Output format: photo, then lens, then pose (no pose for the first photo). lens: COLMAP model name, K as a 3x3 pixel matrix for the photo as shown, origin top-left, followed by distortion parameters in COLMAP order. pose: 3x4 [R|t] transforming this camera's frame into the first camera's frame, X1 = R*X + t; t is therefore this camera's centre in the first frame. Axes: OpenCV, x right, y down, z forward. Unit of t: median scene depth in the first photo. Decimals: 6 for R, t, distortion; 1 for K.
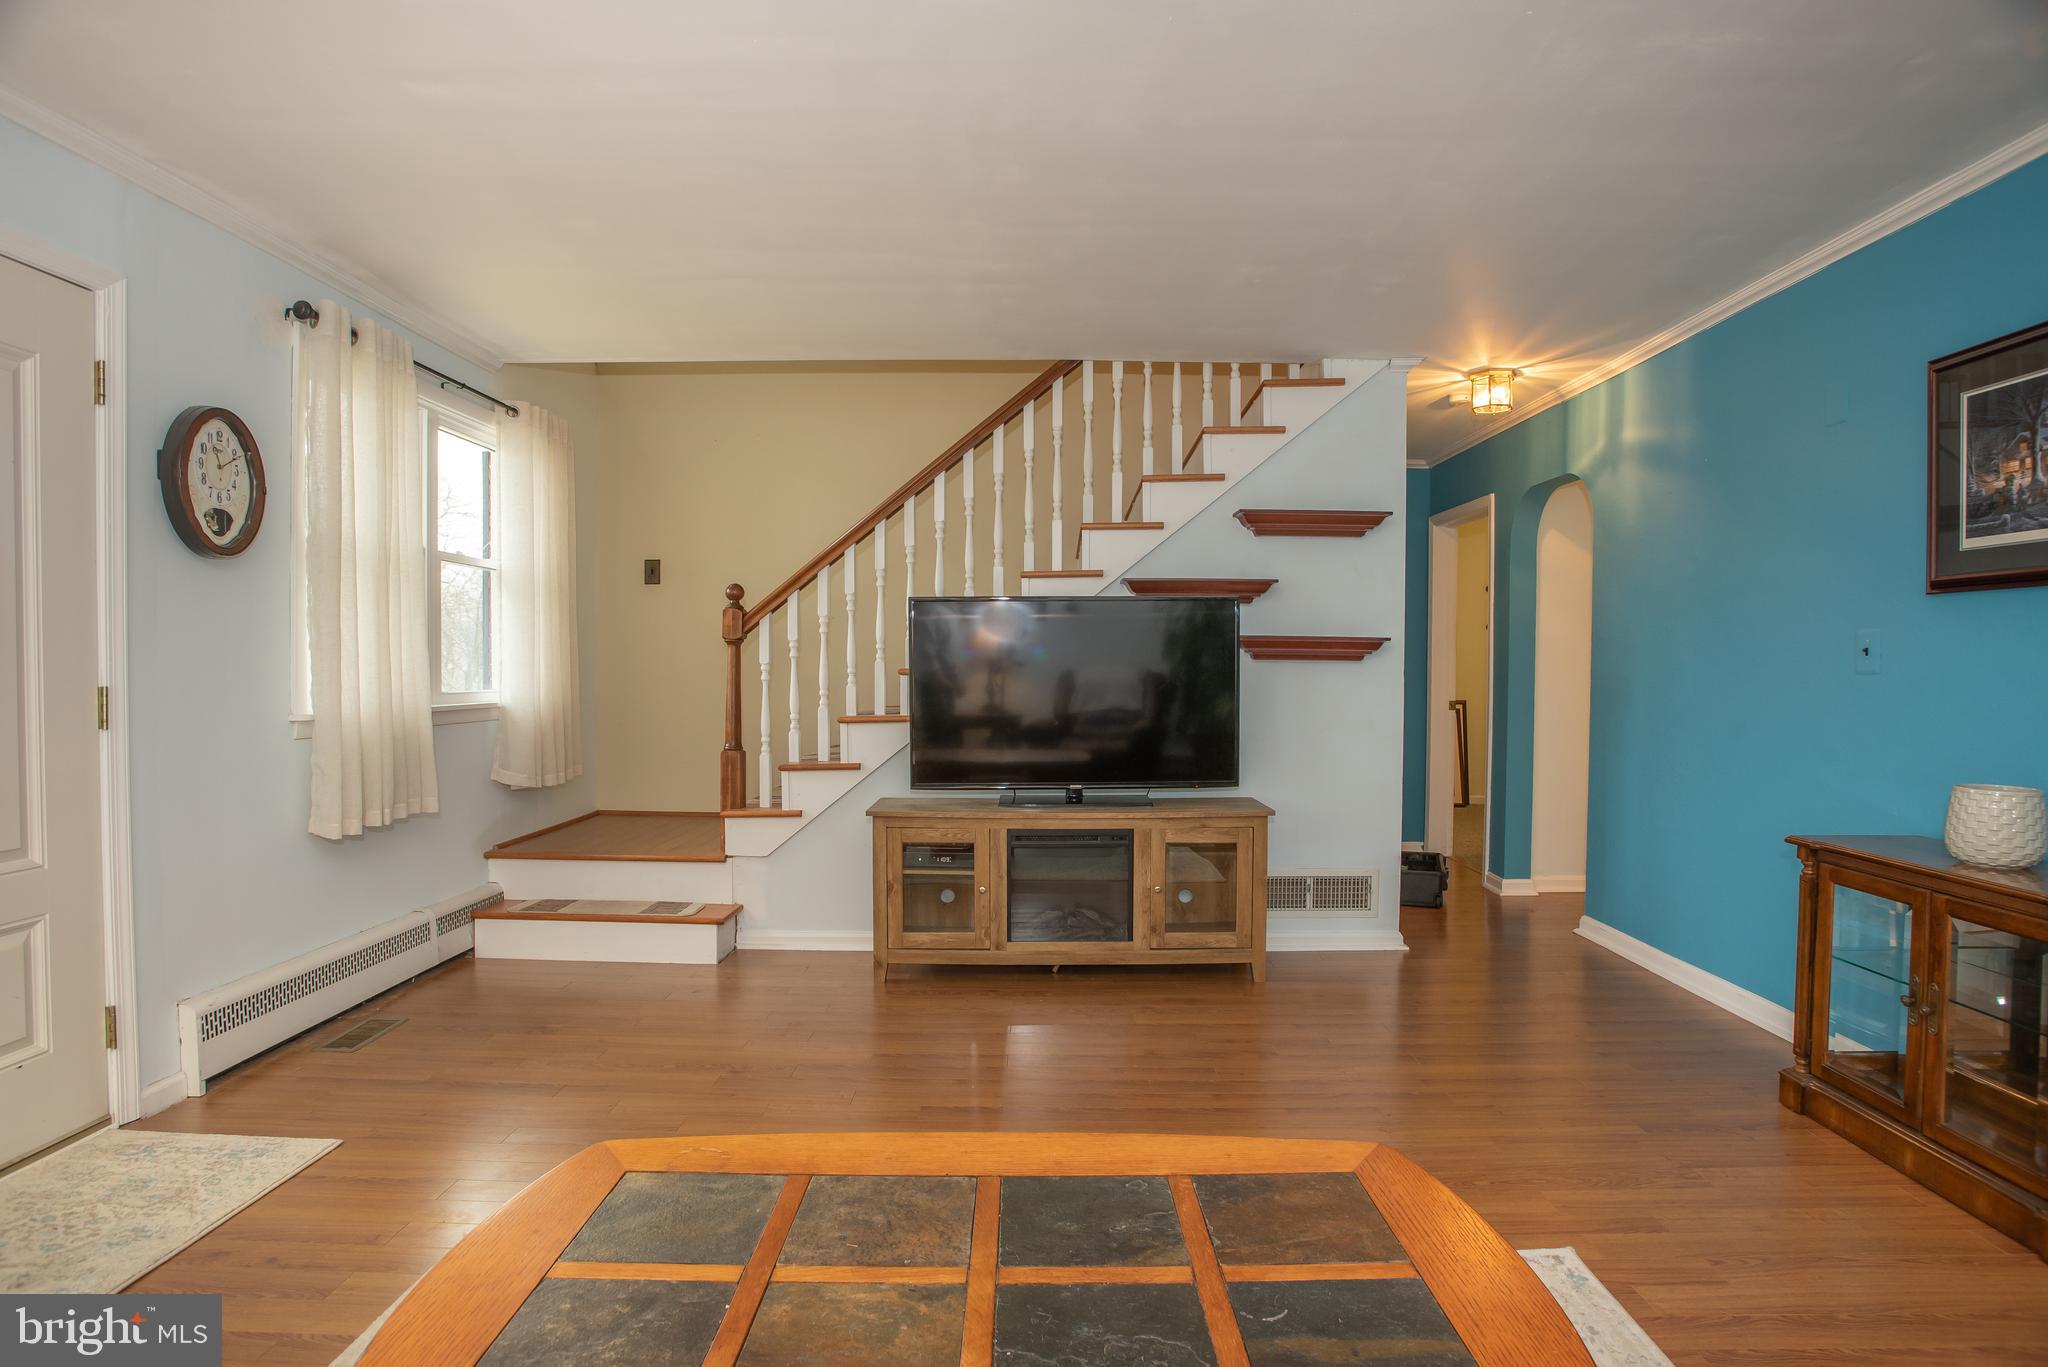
lens RADIAL K [[1017.0, 0, 1026.8], [0, 1017.0, 700.1], [0, 0, 1]] dist [-0.070534, 0.026713]
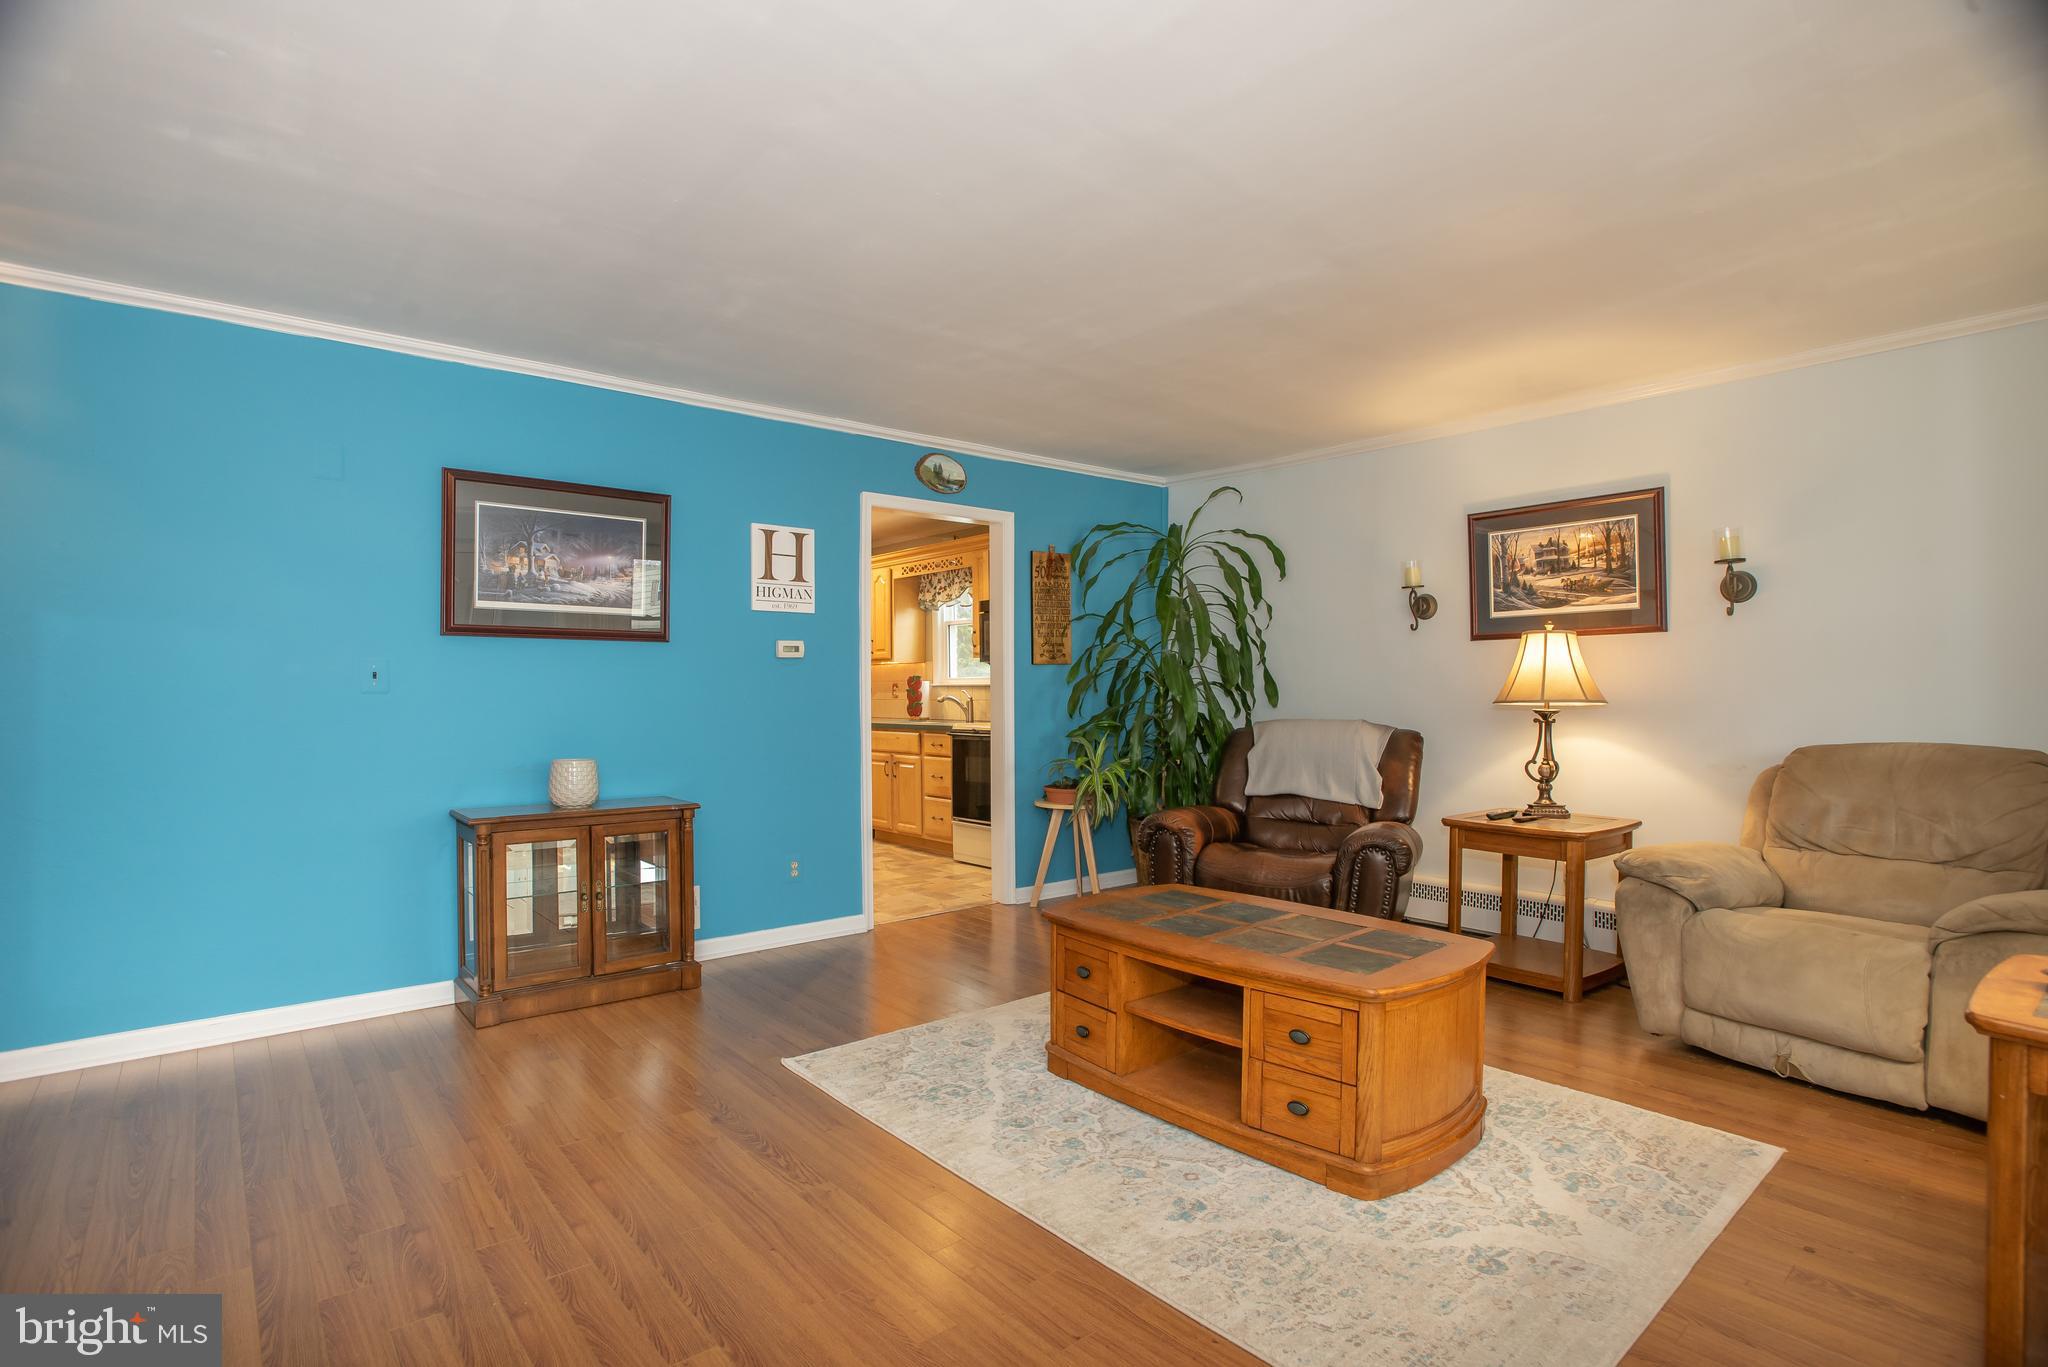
lens RADIAL K [[1017.0, 0, 1006.9], [0, 1017.0, 681.8], [0, 0, 1]] dist [-0.070534, 0.026713]
pose [[-0.648897, 0.000617, 0.760876, -0.644224], [0.023673, 0.999532, 0.019379, -0.047903], [-0.760508, 0.030587, -0.648608, 1.256181]]
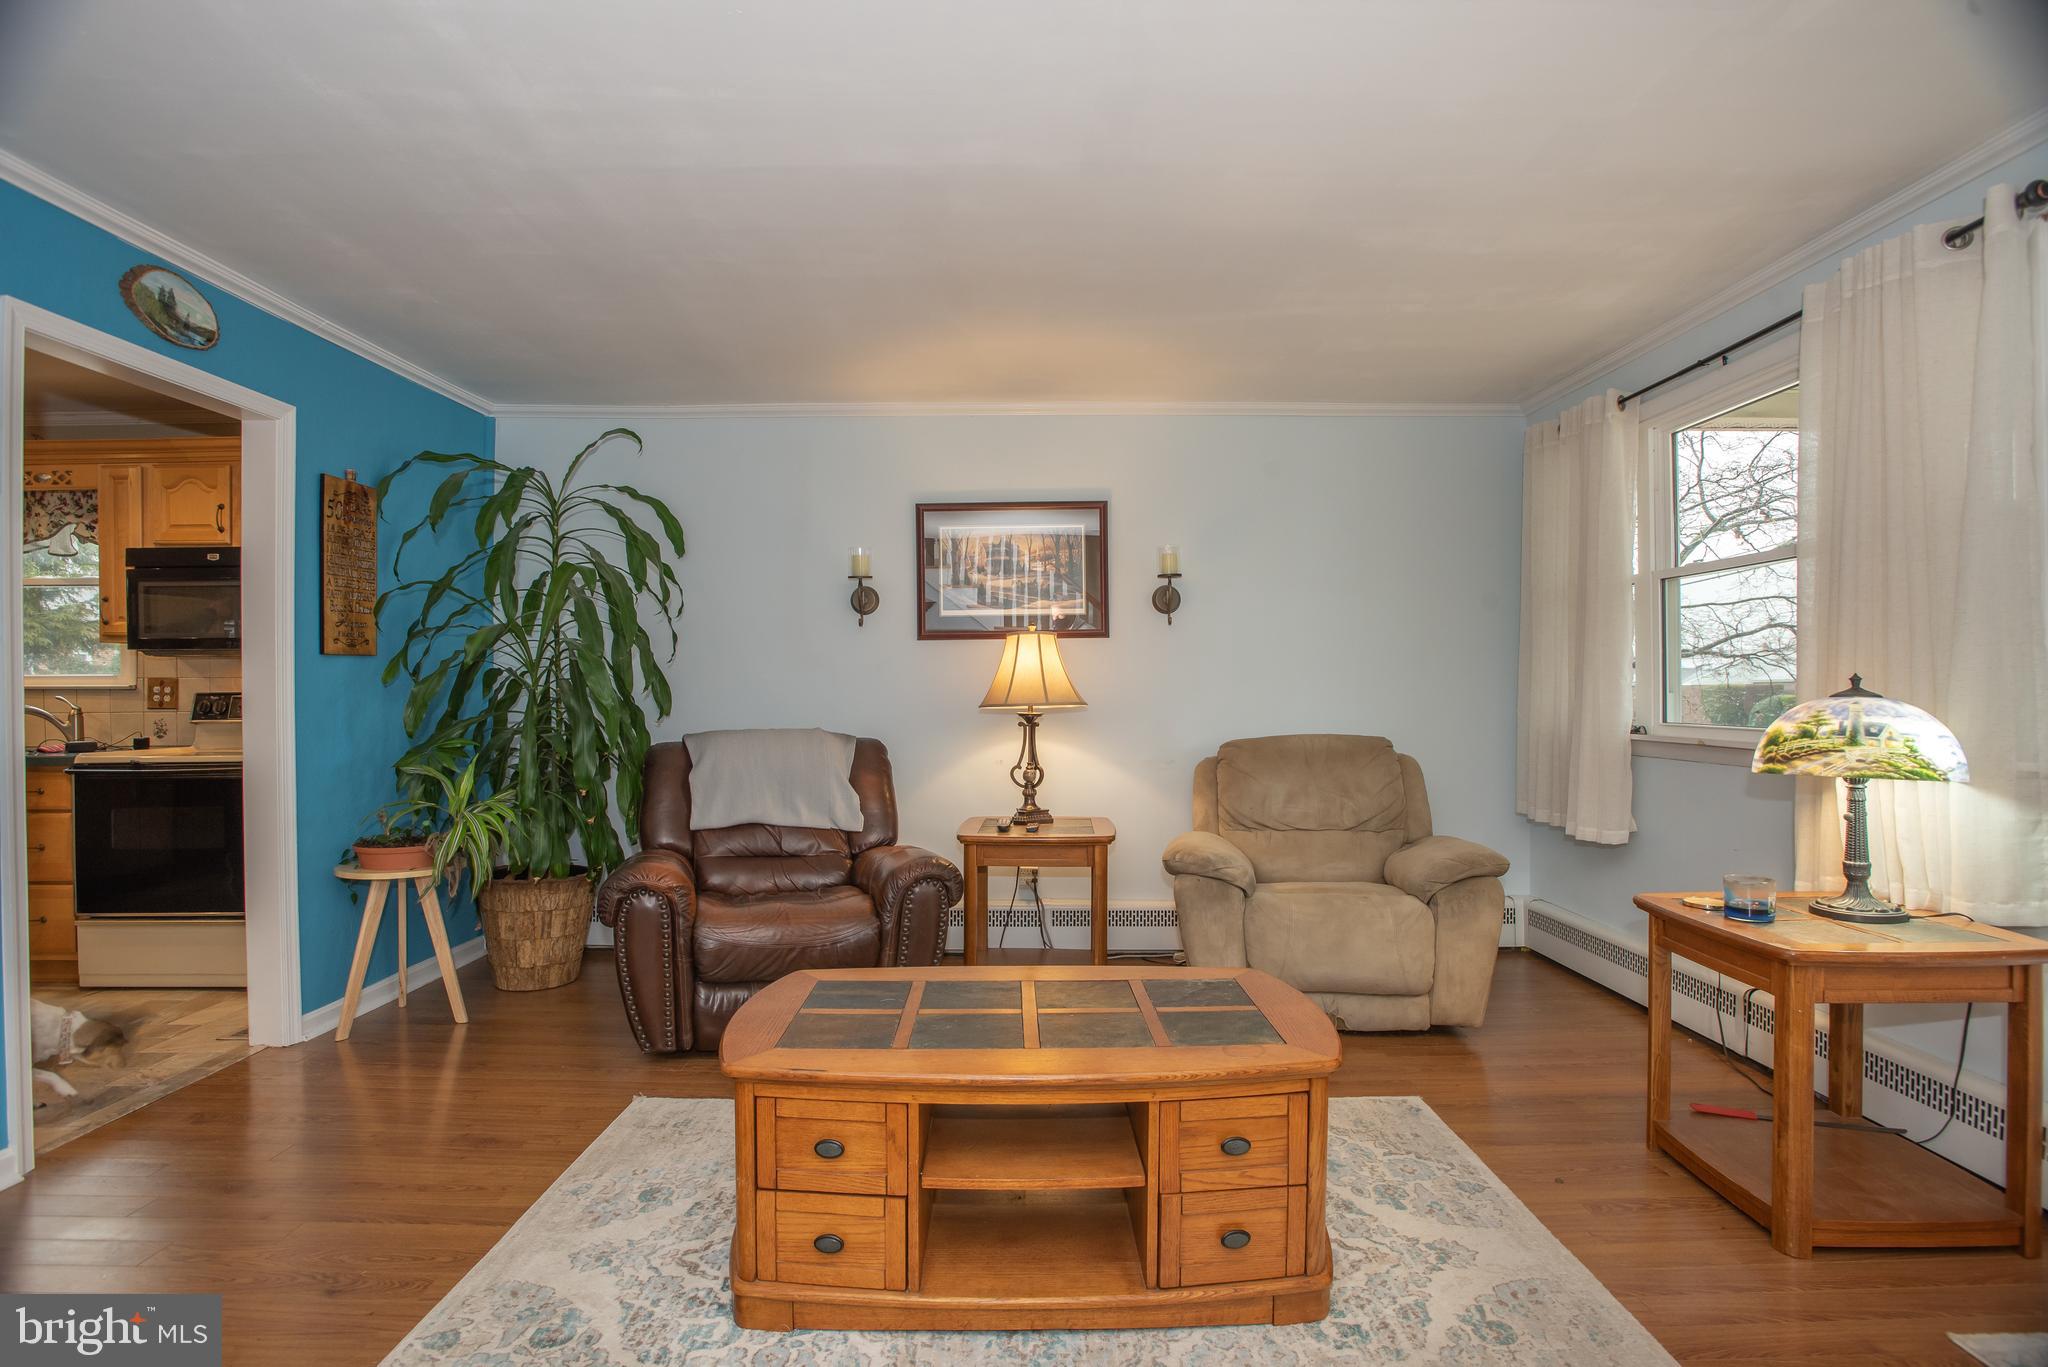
lens RADIAL K [[1017.0, 0, 1033.3], [0, 1017.0, 688.0], [0, 0, 1]] dist [-0.070534, 0.026713]
pose [[-0.999770, -0.001474, -0.021375, -0.003605], [-0.002114, 0.999549, 0.029970, -0.038723], [0.021321, 0.030009, -0.999322, 1.156847]]
